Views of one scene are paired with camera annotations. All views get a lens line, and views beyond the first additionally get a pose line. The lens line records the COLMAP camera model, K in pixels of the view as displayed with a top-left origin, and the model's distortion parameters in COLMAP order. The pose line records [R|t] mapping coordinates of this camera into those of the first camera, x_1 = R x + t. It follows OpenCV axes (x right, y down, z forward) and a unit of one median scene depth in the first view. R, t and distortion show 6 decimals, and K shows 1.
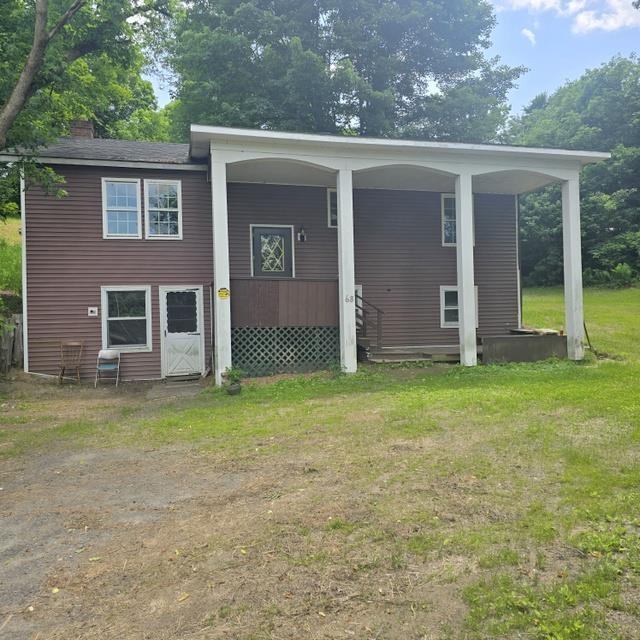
lens RADIAL K [[568.3, 0, 320.0], [0, 568.3, 320.0], [0, 0, 1]] dist [0.100165, -0.092083]
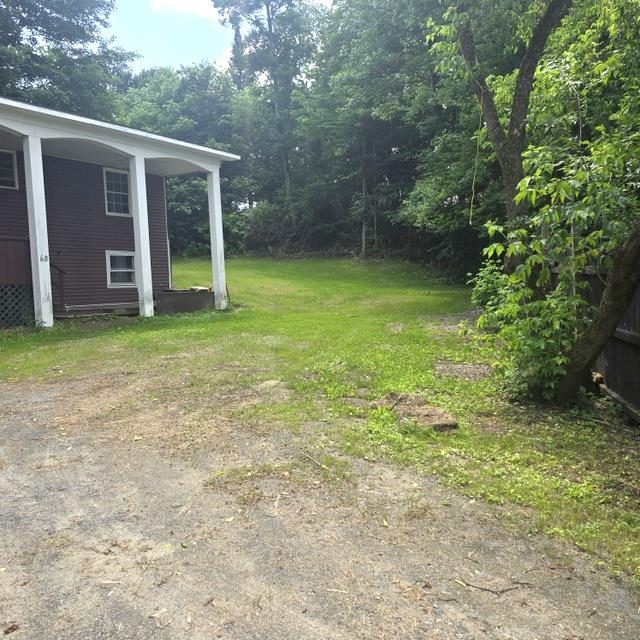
lens RADIAL K [[568.3, 0, 320.0], [0, 568.3, 320.0], [0, 0, 1]] dist [0.100165, -0.092083]
pose [[0.768201, -0.048087, 0.638400, -0.226455], [0.016685, 0.998340, 0.055122, 0.024692], [-0.639991, -0.031693, 0.767729, -0.161025]]
